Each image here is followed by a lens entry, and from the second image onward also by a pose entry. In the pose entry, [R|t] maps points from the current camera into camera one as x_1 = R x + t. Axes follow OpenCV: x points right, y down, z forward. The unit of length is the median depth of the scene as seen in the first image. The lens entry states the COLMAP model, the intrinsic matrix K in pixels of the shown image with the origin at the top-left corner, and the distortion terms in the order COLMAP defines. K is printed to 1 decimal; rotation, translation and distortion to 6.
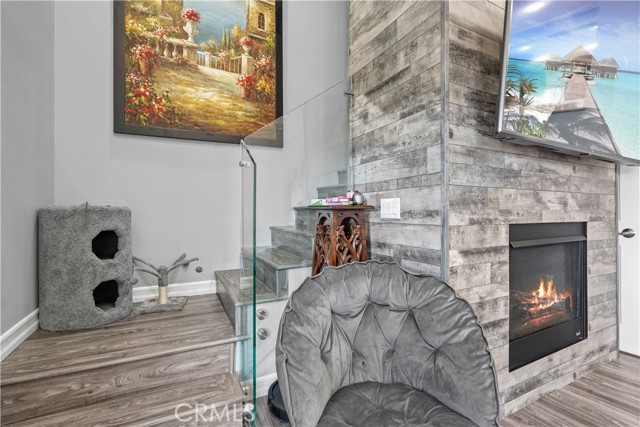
lens RADIAL K [[297.0, 0, 320.0], [0, 297.0, 213.5], [0, 0, 1]] dist [-0.001860, 0.000028]
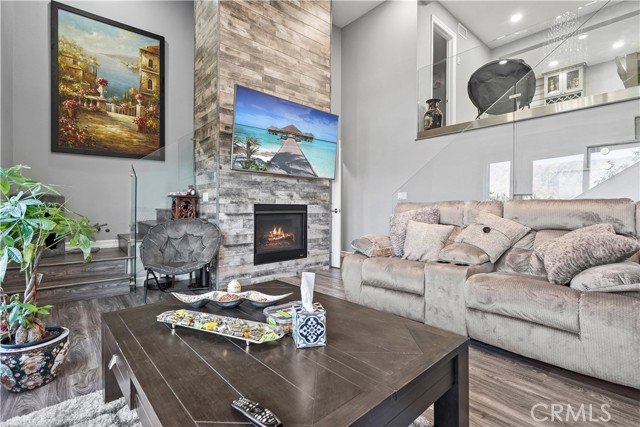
lens RADIAL K [[300.5, 0, 318.1], [0, 300.5, 209.7], [0, 0, 1]] dist [-0.002560, 0.000560]
pose [[0.972317, 0.003437, 0.233639, 0.423053], [-0.004261, 0.999986, 0.003021, 0.053812], [-0.233626, -0.003933, 0.972319, -1.105732]]
